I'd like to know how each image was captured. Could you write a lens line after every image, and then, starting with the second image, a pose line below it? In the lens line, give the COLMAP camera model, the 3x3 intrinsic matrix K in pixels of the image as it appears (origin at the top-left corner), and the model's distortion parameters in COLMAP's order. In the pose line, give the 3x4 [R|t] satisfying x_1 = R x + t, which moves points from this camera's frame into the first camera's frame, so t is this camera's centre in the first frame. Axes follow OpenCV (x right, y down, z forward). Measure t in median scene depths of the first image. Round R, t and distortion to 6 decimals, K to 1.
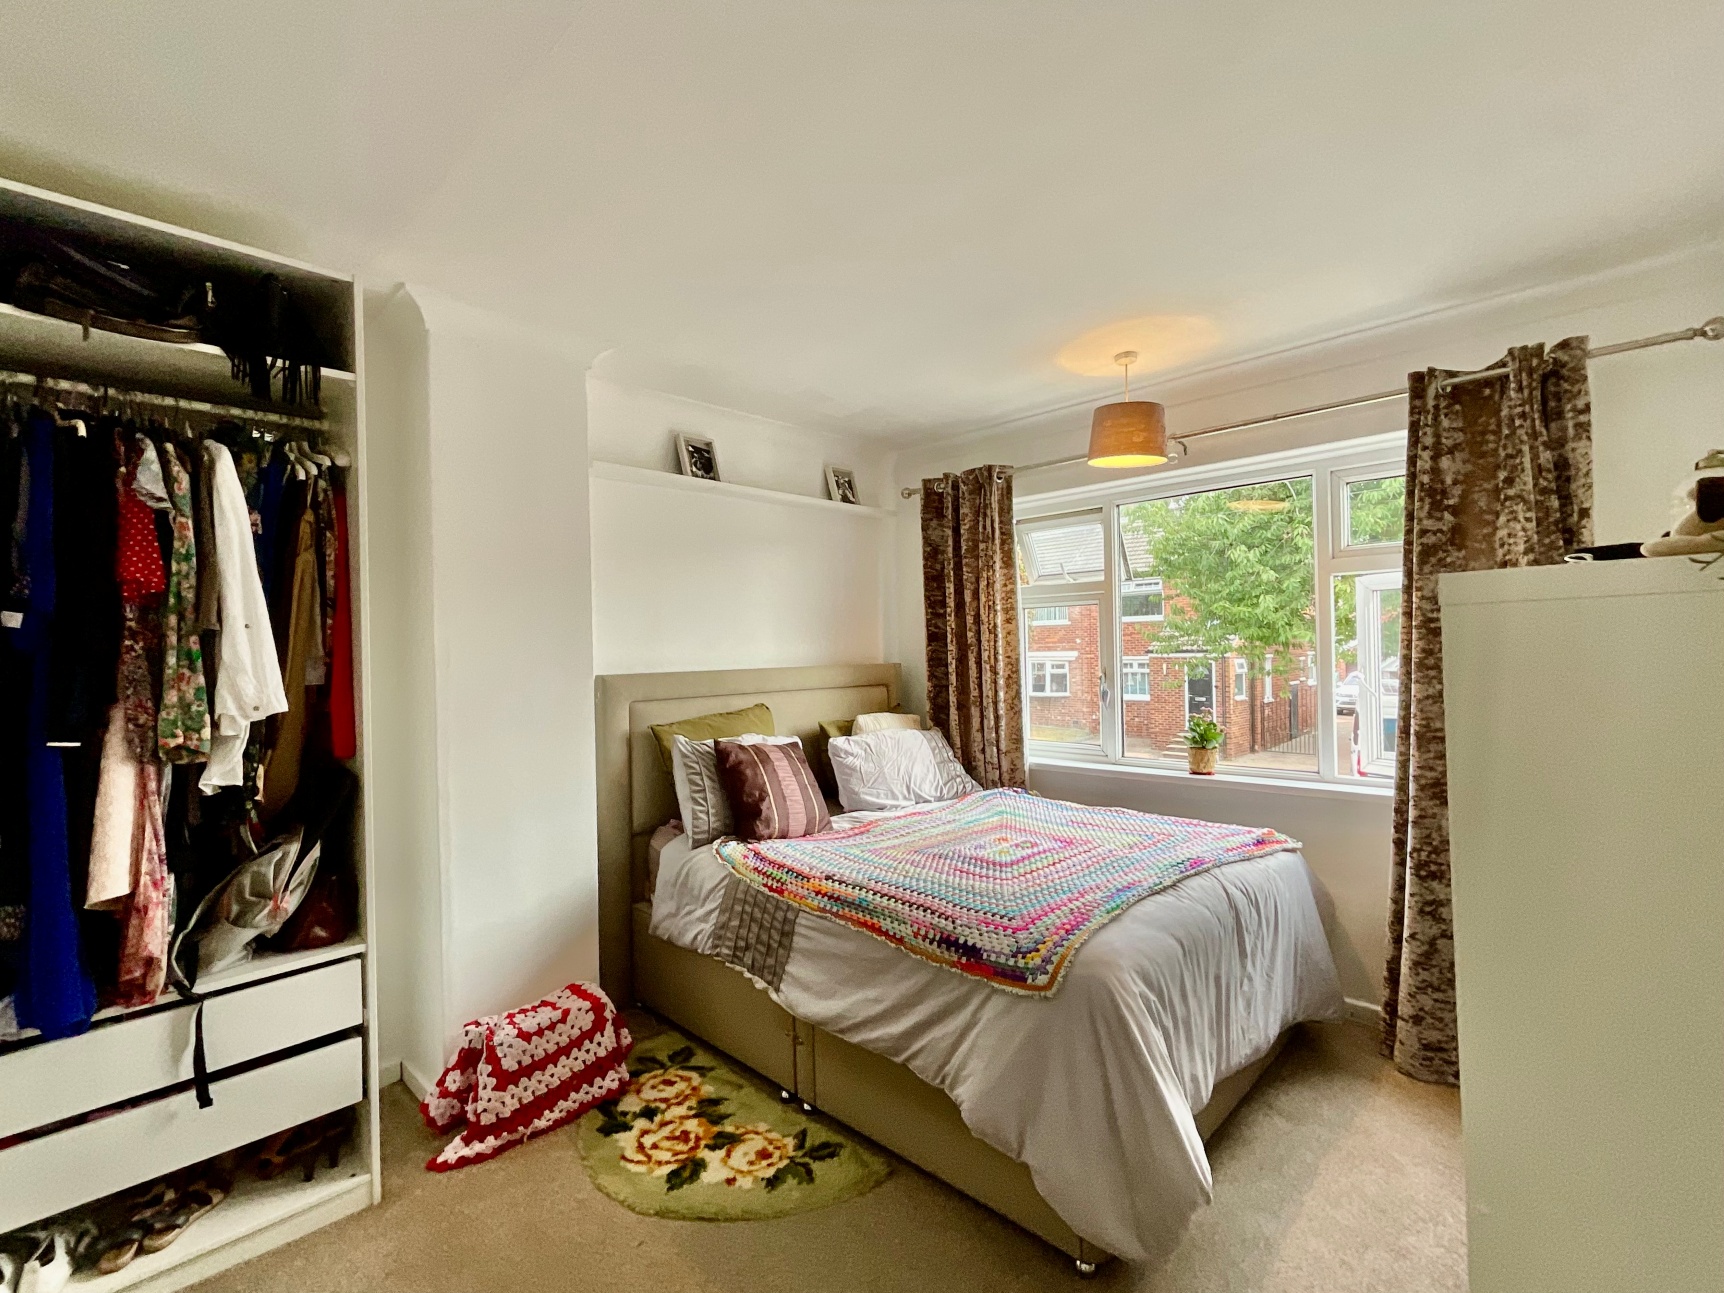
lens RADIAL K [[782.1, 0, 855.3], [0, 782.1, 654.0], [0, 0, 1]] dist [0.002347, 0.000536]
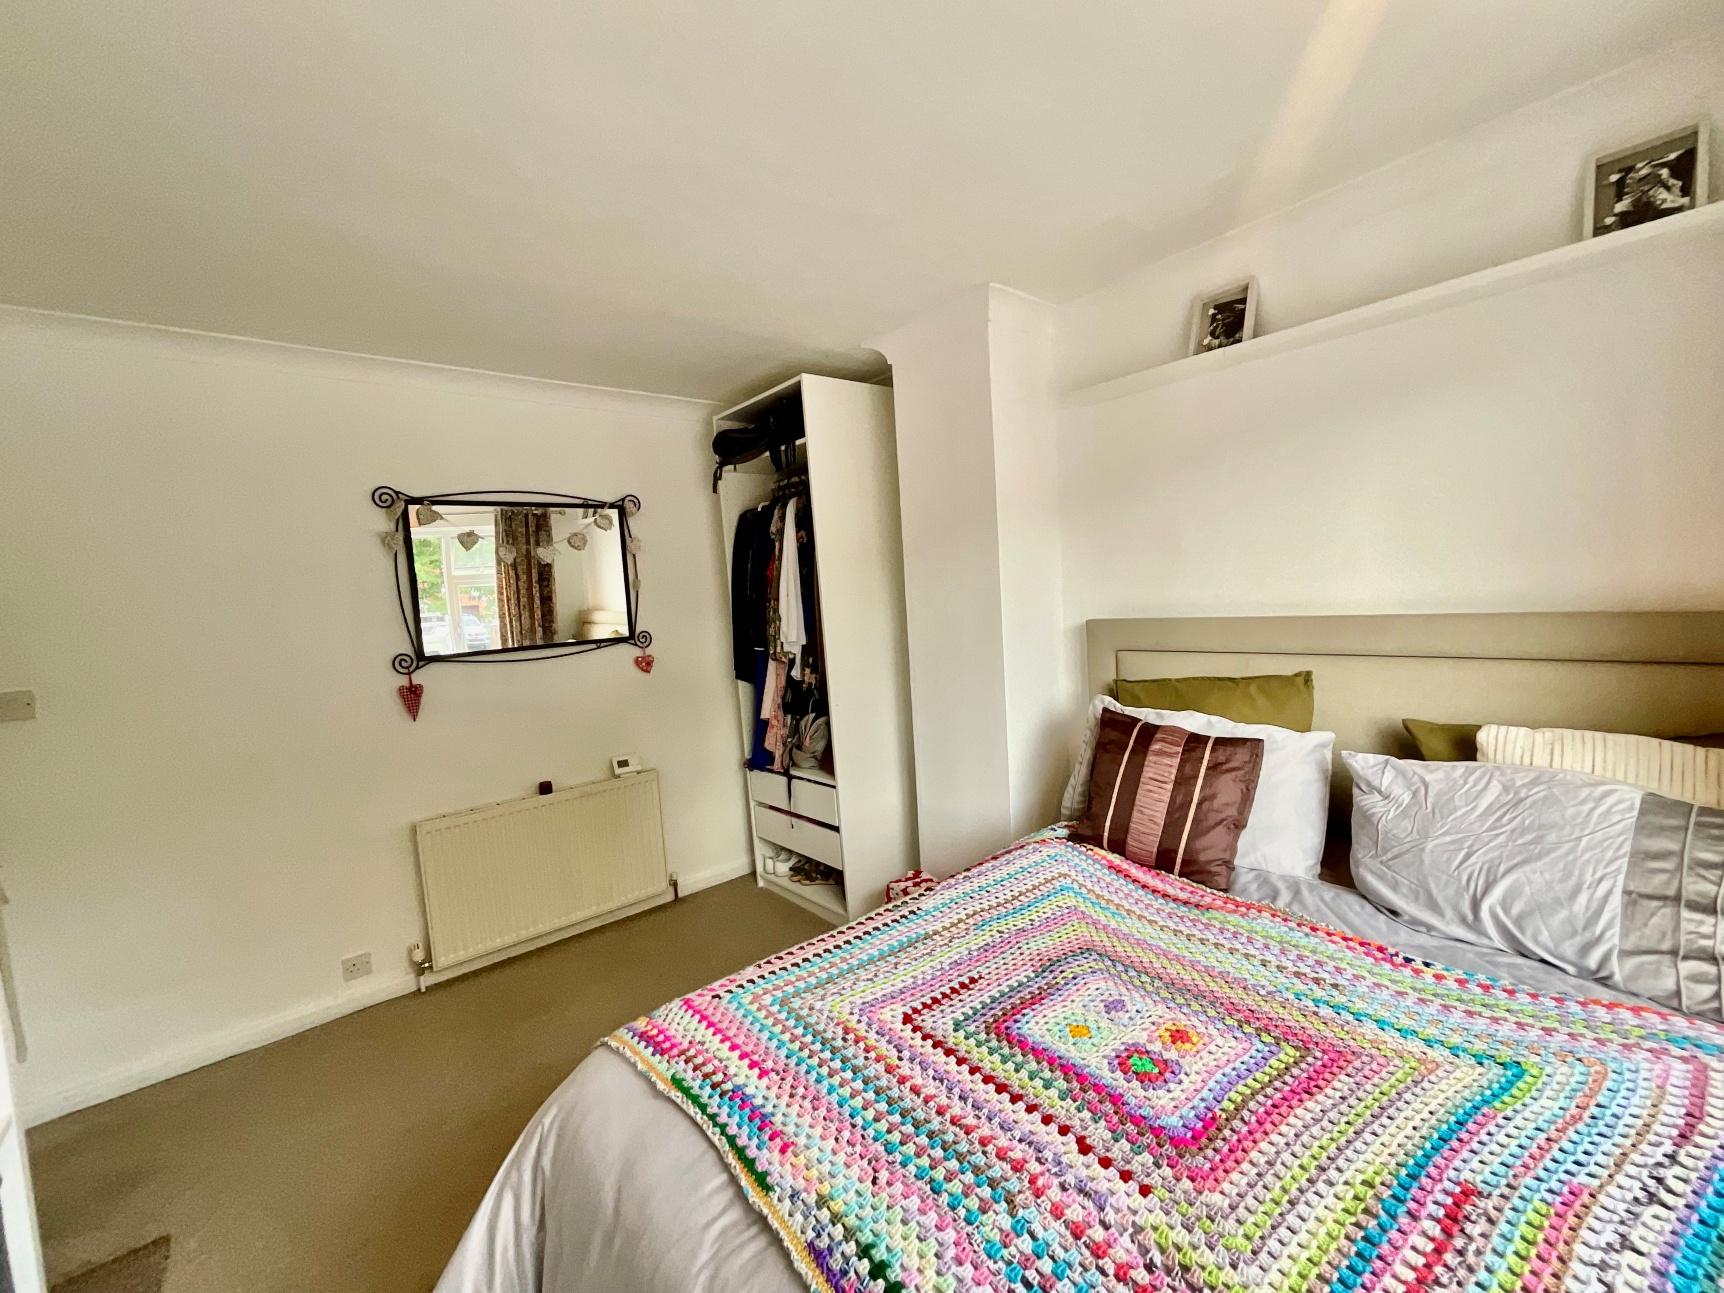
lens RADIAL K [[699.5, 0, 868.7], [0, 699.5, 647.5], [0, 0, 1]] dist [-0.000462, 0.000079]
pose [[-0.072462, 0.107907, -0.991517, 0.655450], [0.063714, 0.992600, 0.103368, -0.052862], [0.995334, -0.055684, -0.078801, 0.958559]]
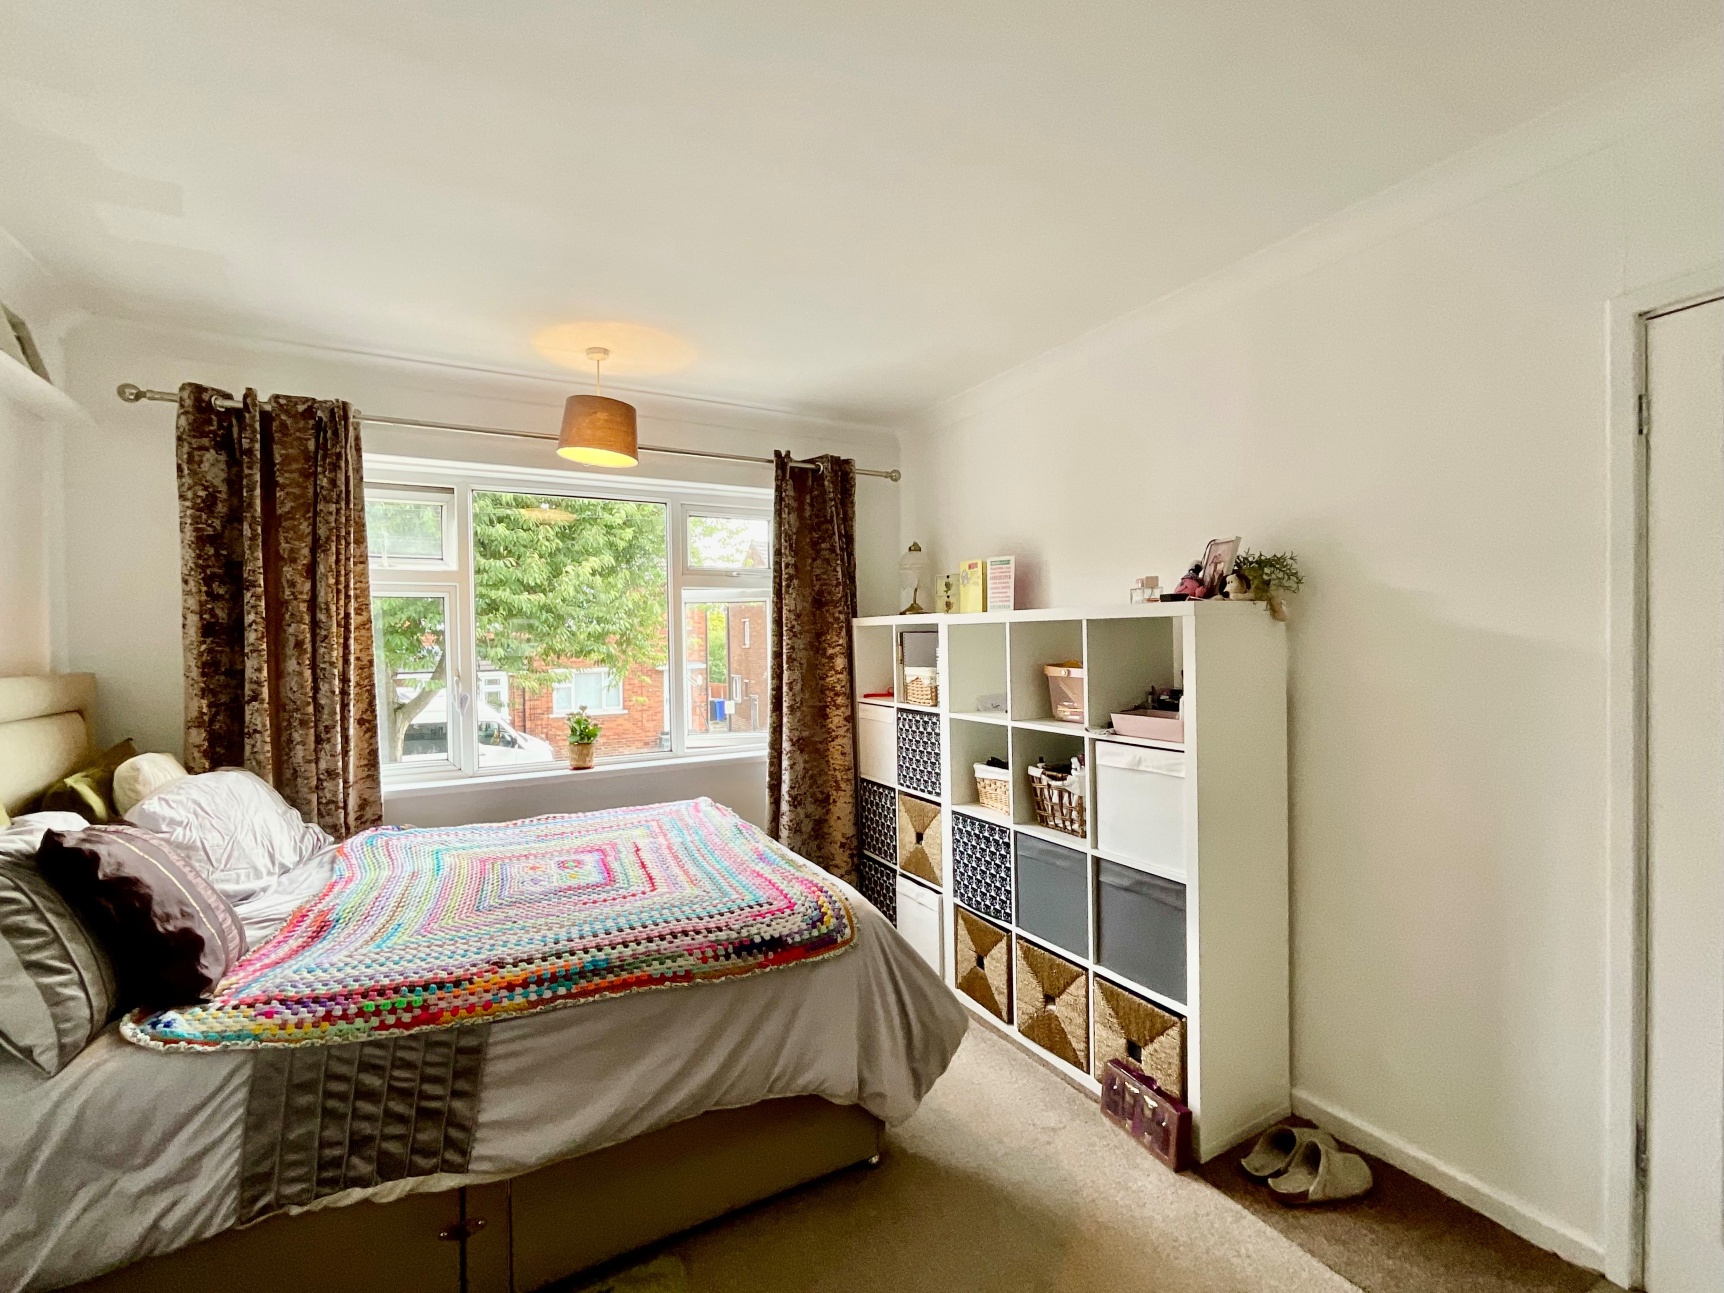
lens RADIAL K [[782.1, 0, 855.3], [0, 782.1, 654.0], [0, 0, 1]] dist [0.002347, 0.000536]
pose [[0.282209, -0.000194, 0.959353, -0.588518], [0.015054, 0.999878, -0.004226, 0.014332], [-0.959235, 0.015635, 0.282177, 0.468587]]
